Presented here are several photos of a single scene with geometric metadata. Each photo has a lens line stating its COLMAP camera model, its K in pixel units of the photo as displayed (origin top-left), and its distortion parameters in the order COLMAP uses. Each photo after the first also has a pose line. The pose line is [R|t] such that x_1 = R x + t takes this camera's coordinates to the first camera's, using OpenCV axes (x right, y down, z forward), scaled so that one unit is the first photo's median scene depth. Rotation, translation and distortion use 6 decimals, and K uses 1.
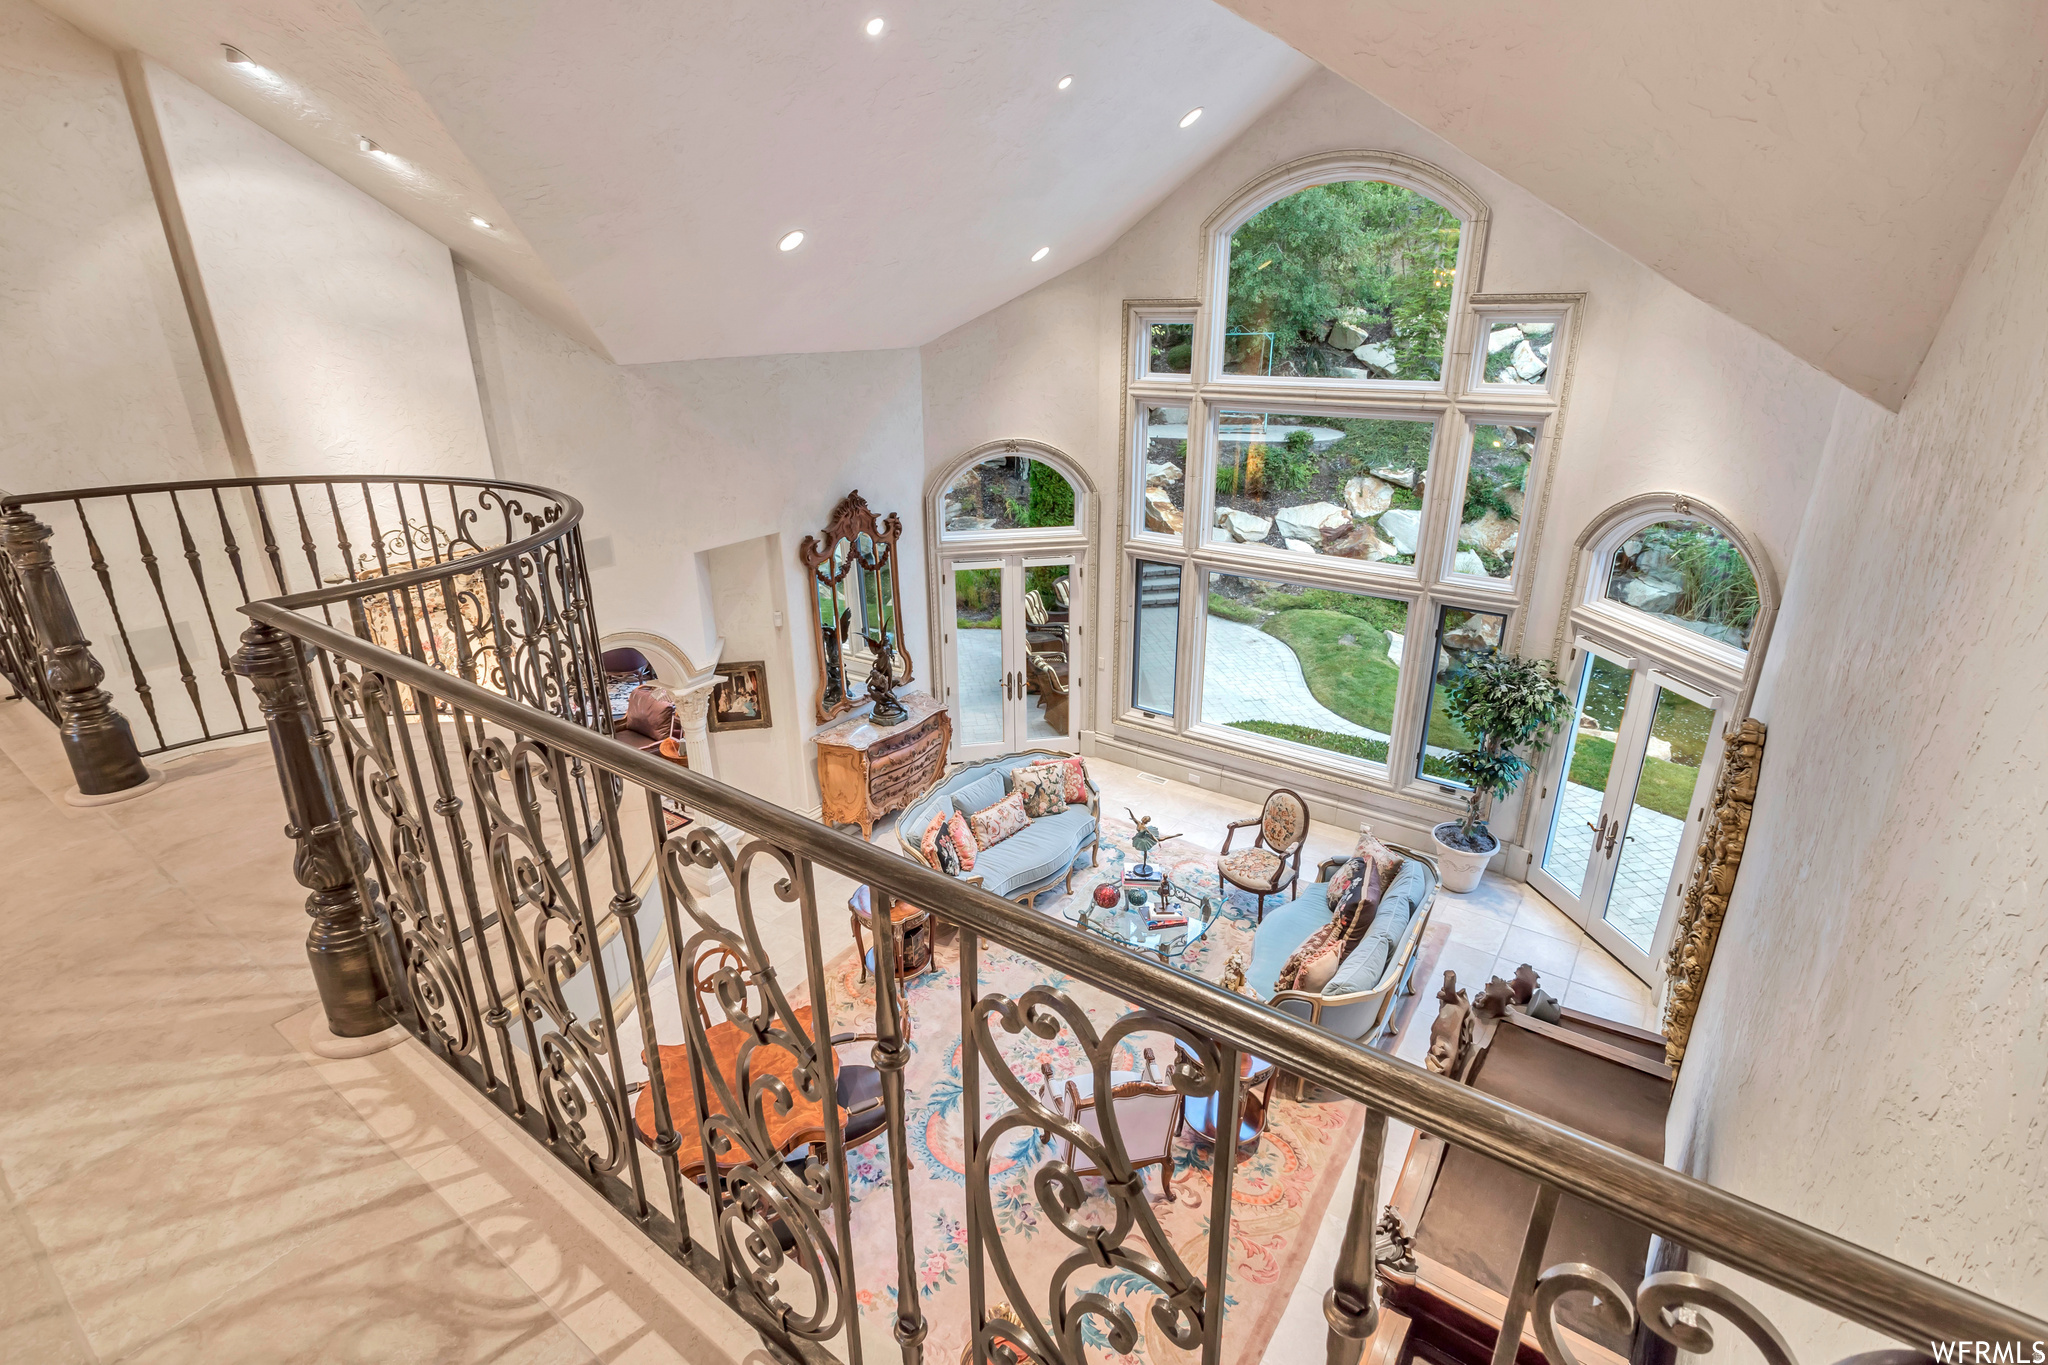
lens RADIAL K [[984.1, 0, 1025.5], [0, 984.1, 676.8], [0, 0, 1]] dist [-0.007053, 0.004989]
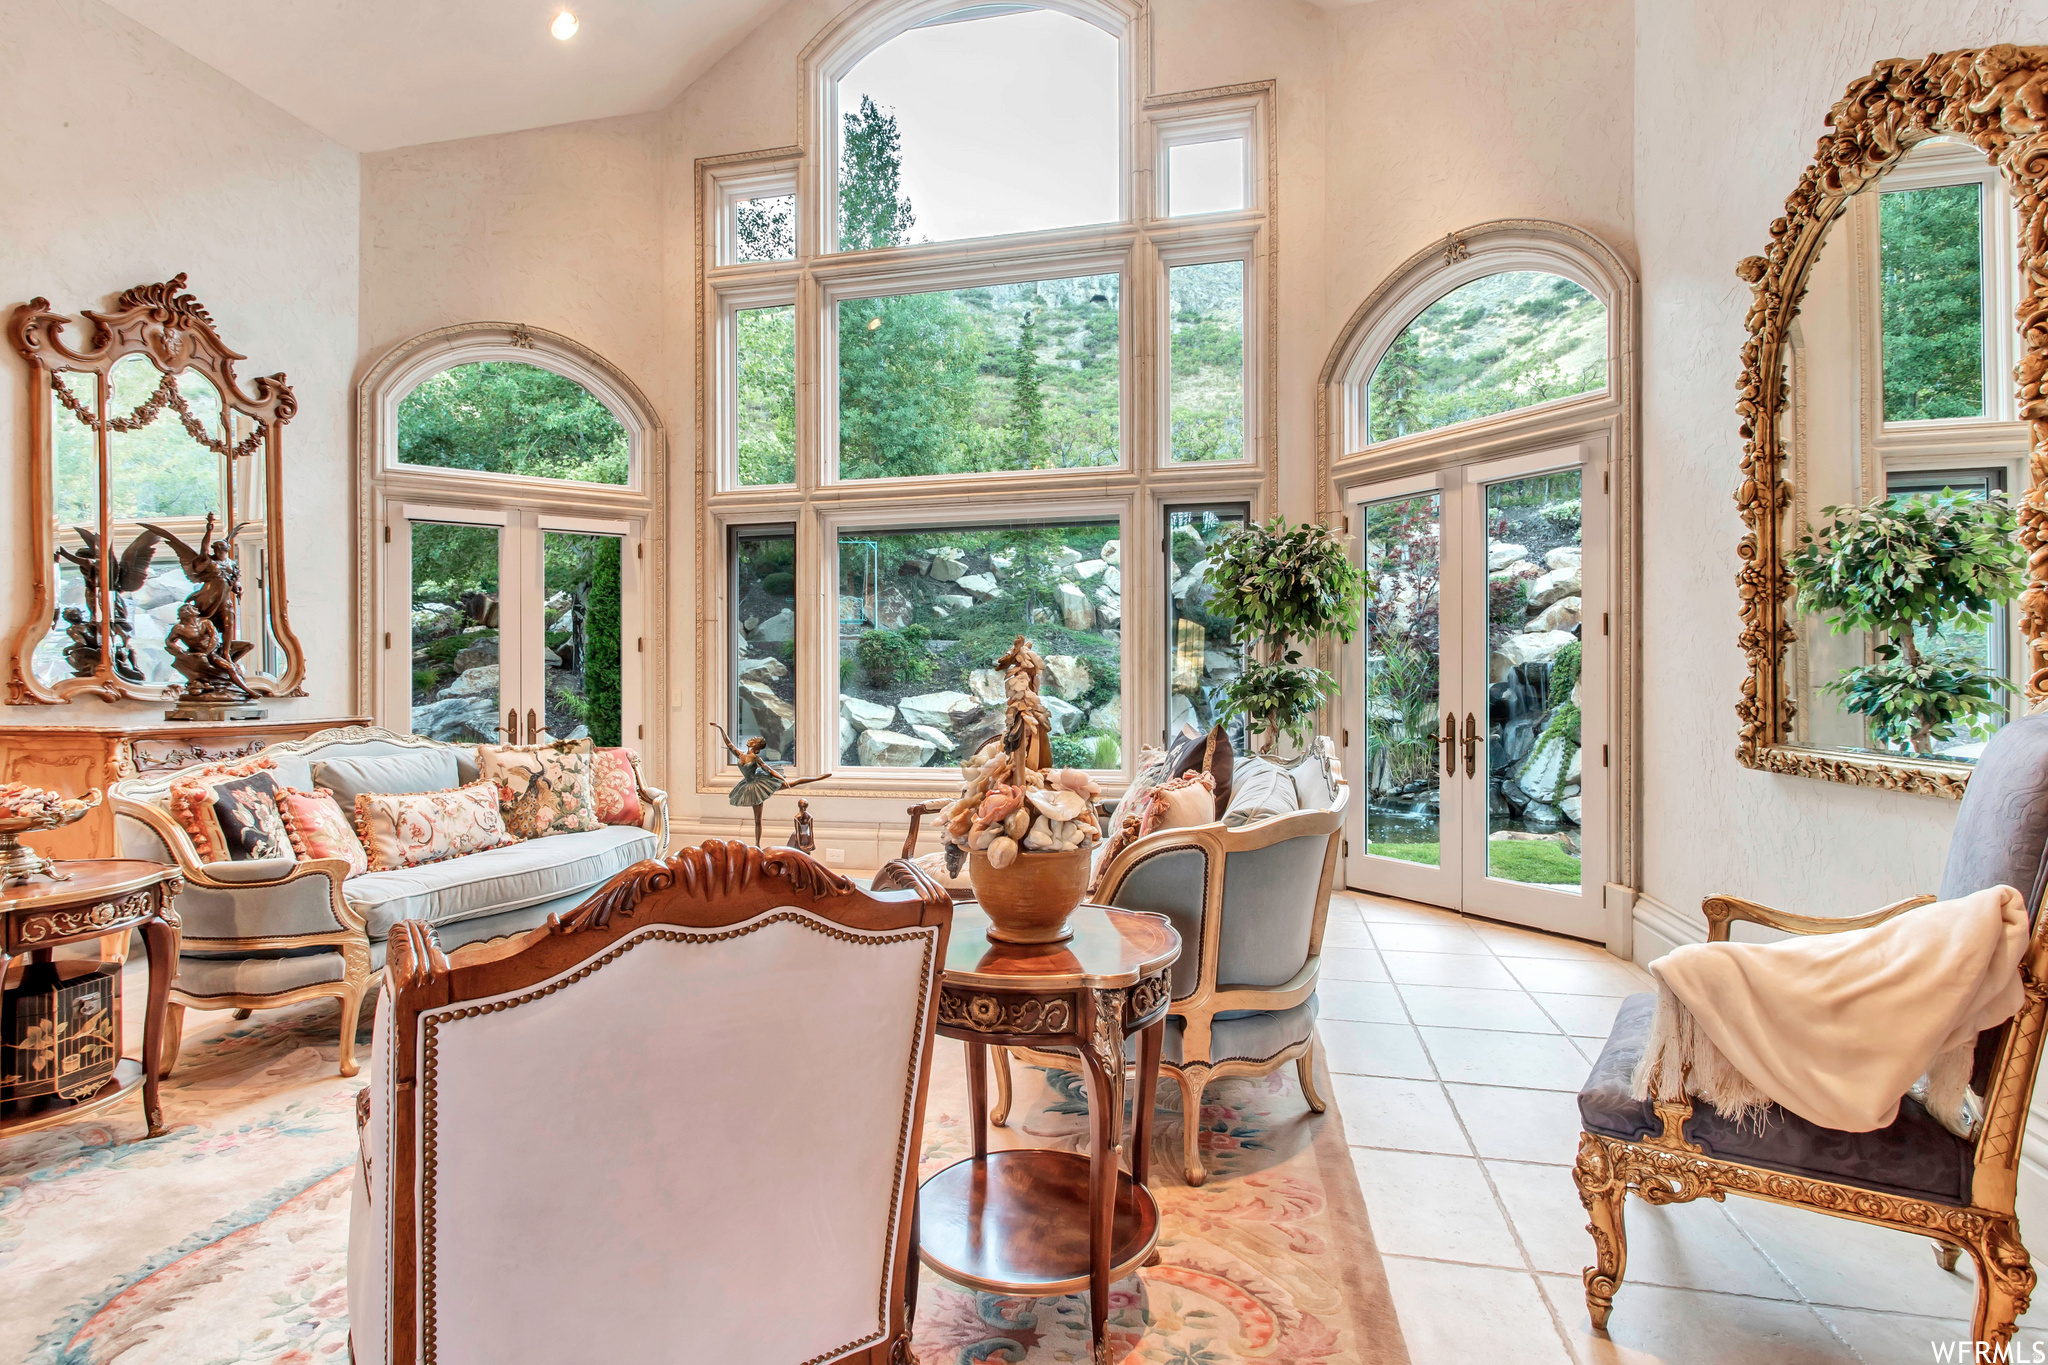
lens RADIAL K [[967.2, 0, 1010.2], [0, 967.2, 677.5], [0, 0, 1]] dist [0.028496, -0.011244]
pose [[0.927287, 0.005593, 0.374310, 0.056041], [0.132096, 0.930682, -0.341149, 0.292494], [-0.350272, 0.365788, 0.862270, 0.506412]]
